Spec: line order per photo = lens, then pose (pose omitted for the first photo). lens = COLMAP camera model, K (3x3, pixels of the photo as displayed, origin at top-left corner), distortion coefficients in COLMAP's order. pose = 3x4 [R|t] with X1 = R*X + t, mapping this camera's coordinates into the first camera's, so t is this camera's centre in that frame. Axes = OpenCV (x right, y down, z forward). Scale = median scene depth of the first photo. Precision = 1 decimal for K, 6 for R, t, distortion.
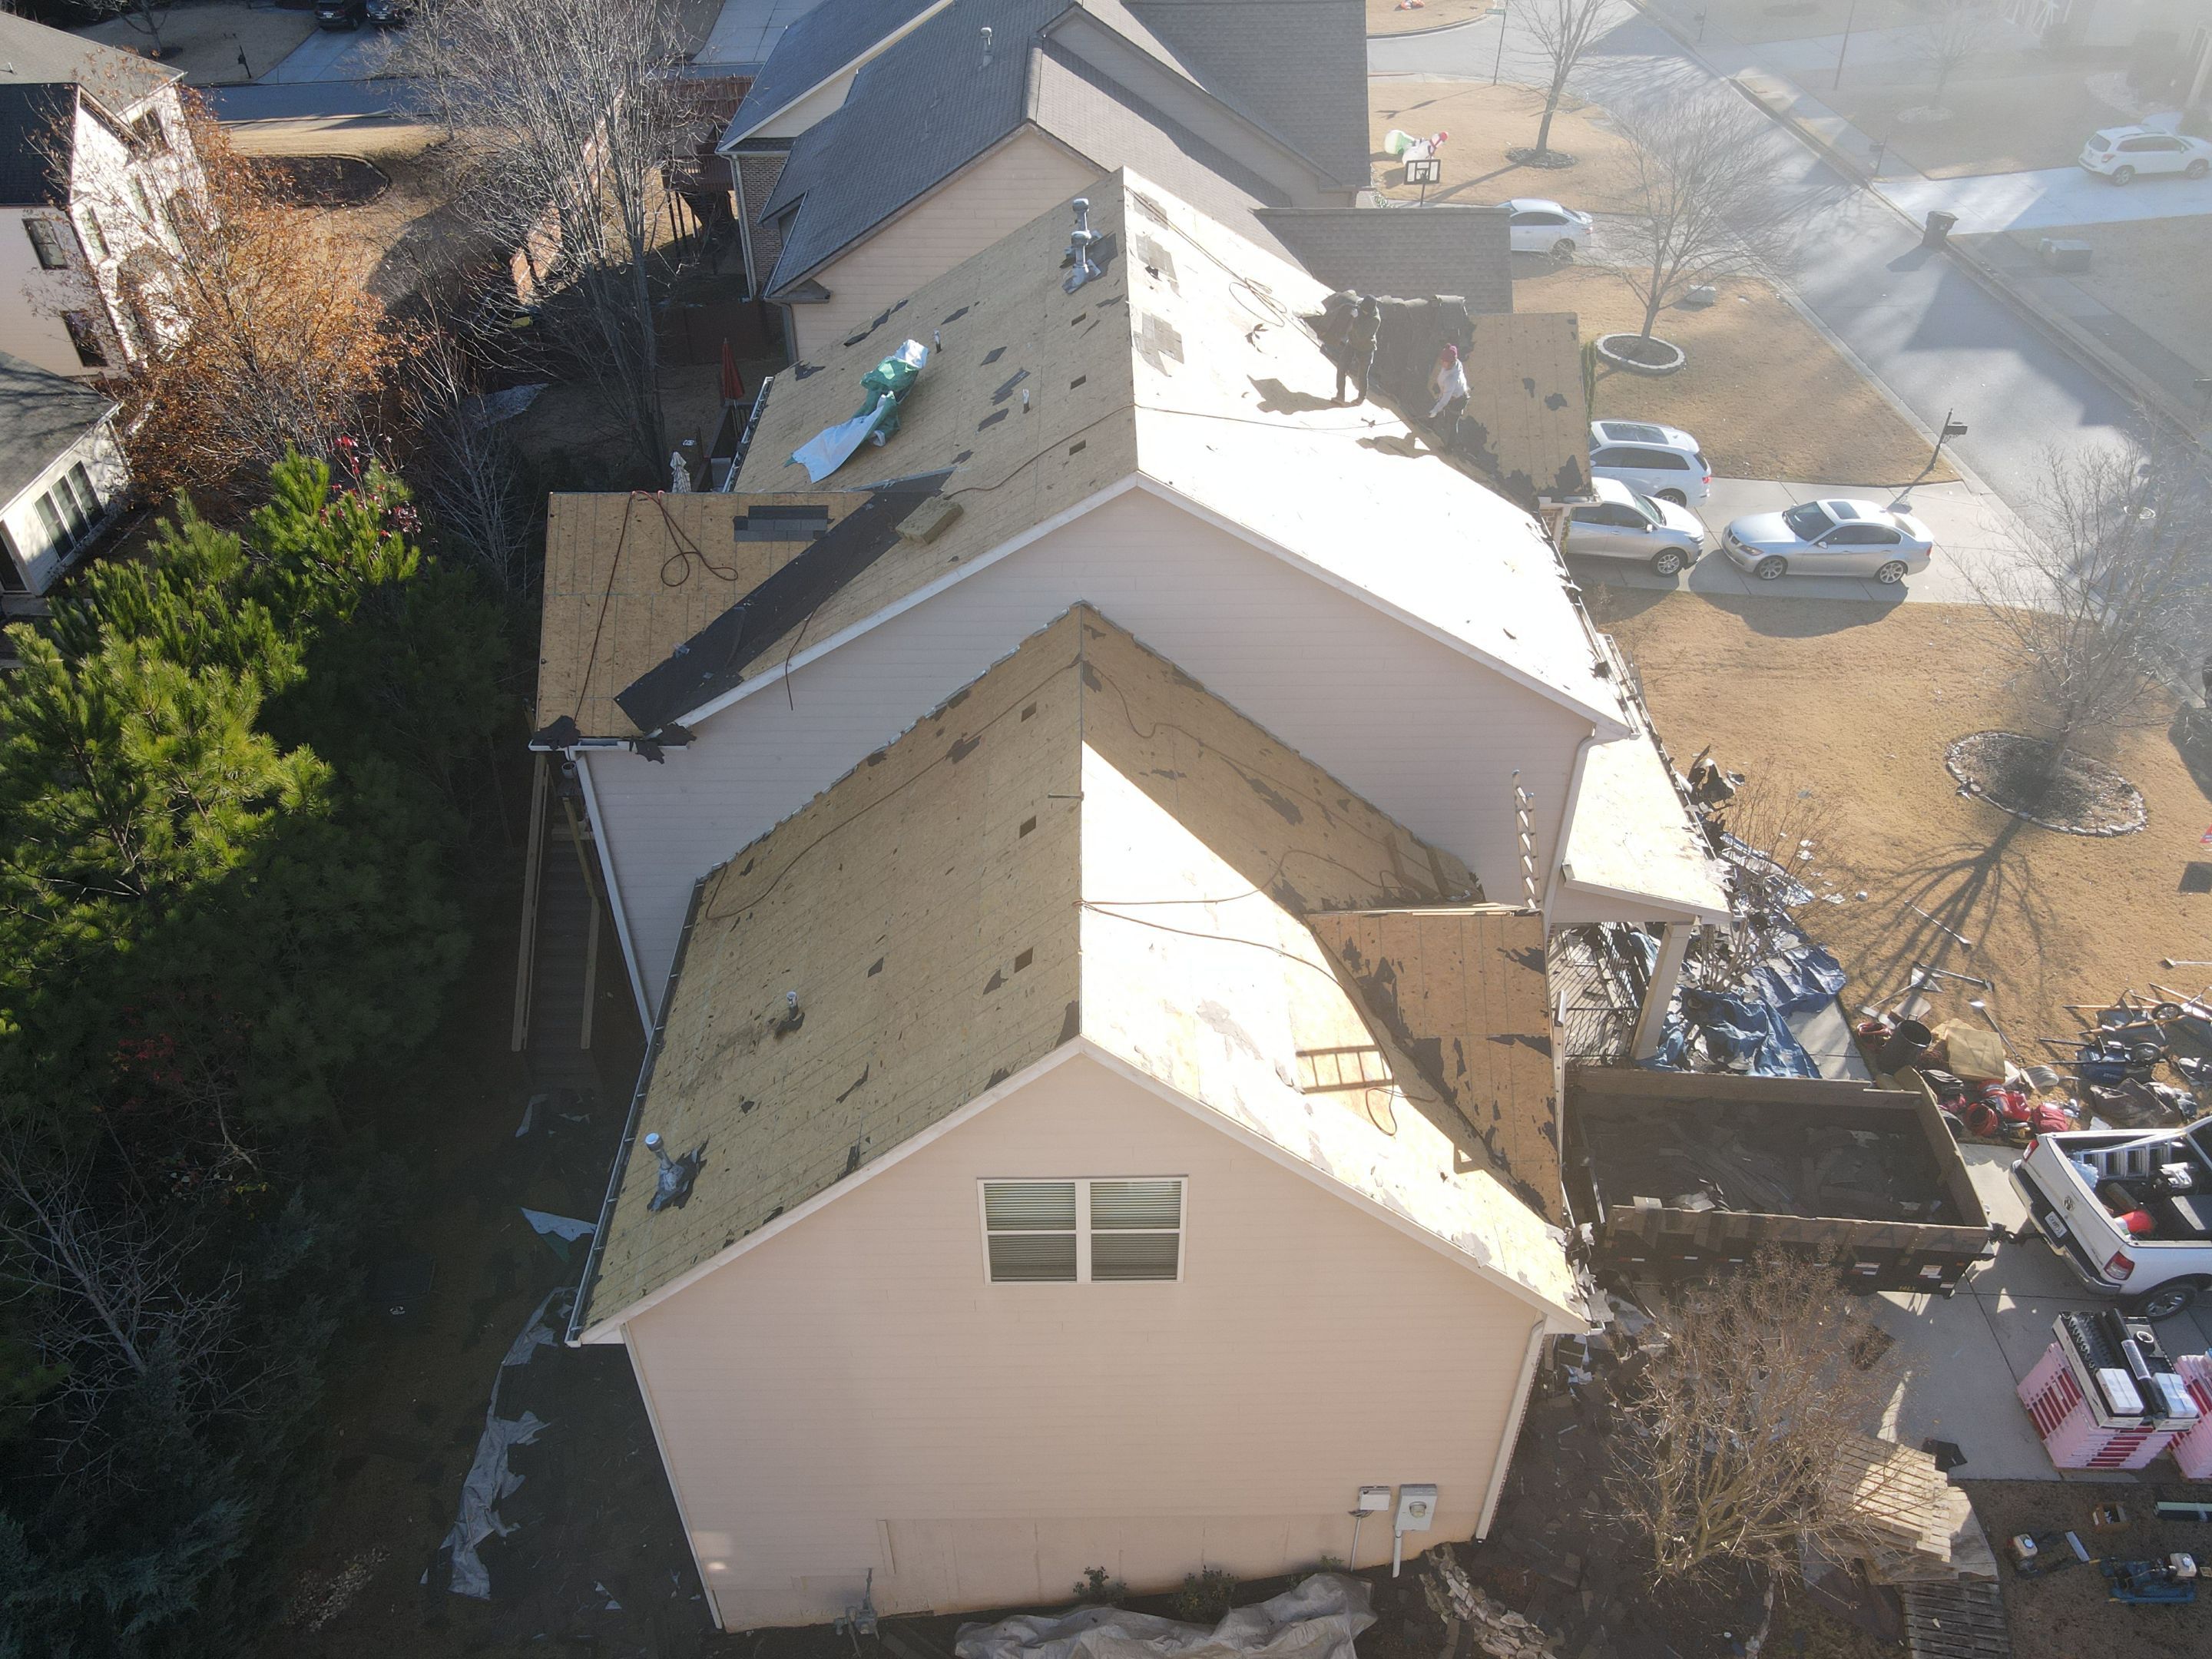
lens RADIAL K [[1614.4, 0, 1108.3], [0, 1614.4, 818.2], [0, 0, 1]] dist [0.015462, -0.000829]
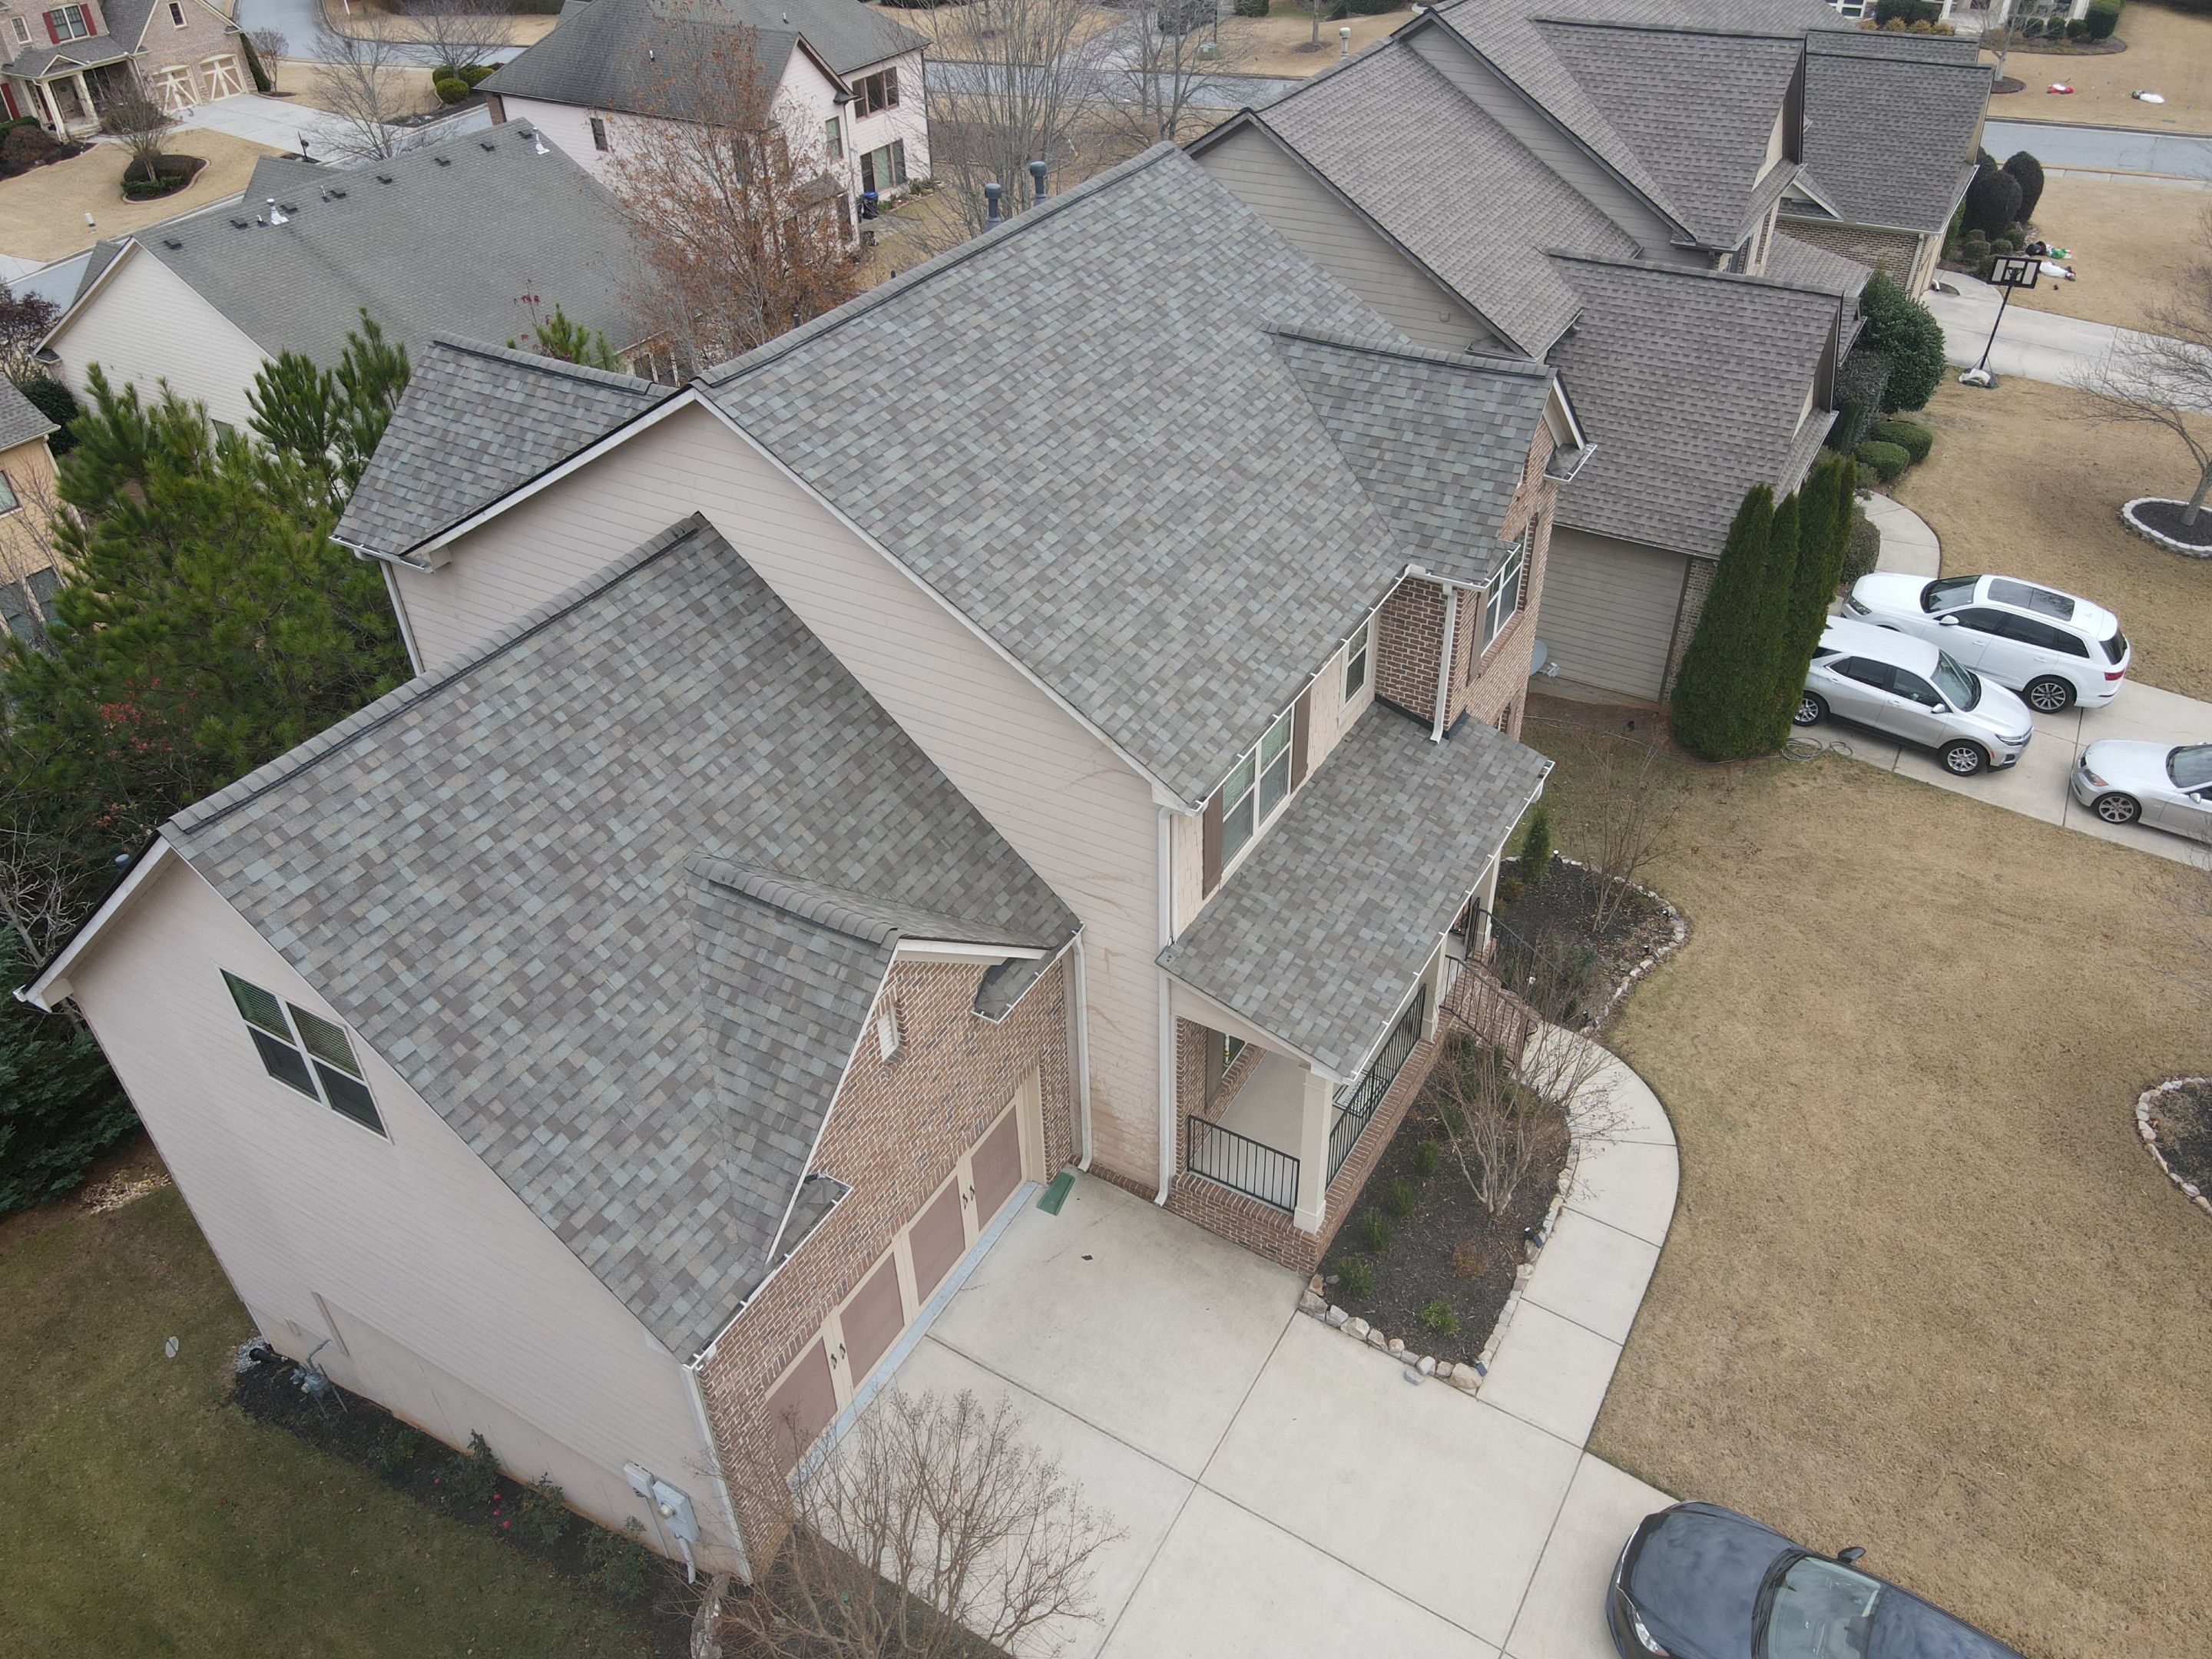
lens RADIAL K [[1614.4, 0, 1104.9], [0, 1614.4, 821.0], [0, 0, 1]] dist [0.015462, -0.000829]
pose [[0.858269, 0.293506, -0.420985, 0.541679], [-0.303194, 0.951843, 0.045486, -0.058673], [0.414062, 0.088601, 0.905926, 0.169639]]
